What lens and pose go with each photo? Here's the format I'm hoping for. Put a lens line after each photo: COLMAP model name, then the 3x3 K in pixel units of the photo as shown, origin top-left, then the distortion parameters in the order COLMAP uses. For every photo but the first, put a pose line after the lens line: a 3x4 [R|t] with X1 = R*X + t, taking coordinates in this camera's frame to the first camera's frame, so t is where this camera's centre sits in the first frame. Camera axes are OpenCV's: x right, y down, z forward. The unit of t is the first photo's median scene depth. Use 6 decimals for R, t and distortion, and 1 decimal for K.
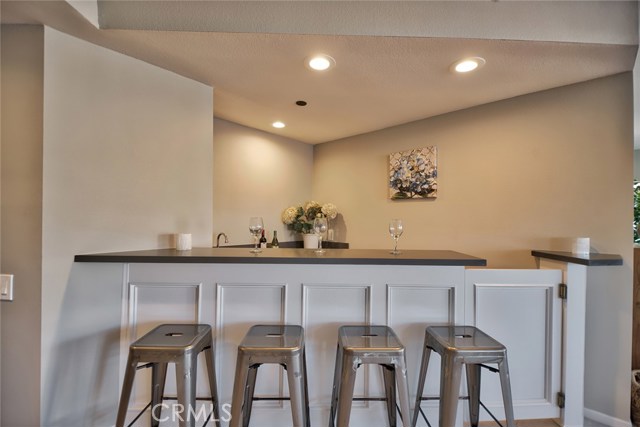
lens RADIAL K [[281.7, 0, 310.8], [0, 281.7, 222.1], [0, 0, 1]] dist [0.009789, -0.010417]
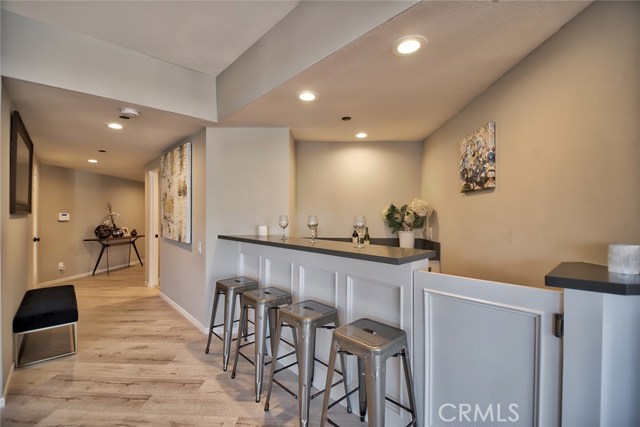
lens RADIAL K [[281.7, 0, 310.3], [0, 281.7, 213.9], [0, 0, 1]] dist [0.009789, -0.010417]
pose [[0.678676, -0.010792, -0.734358, 0.642488], [-0.012526, 0.999577, -0.026266, 0.011405], [0.734331, 0.027024, 0.678254, 0.099286]]
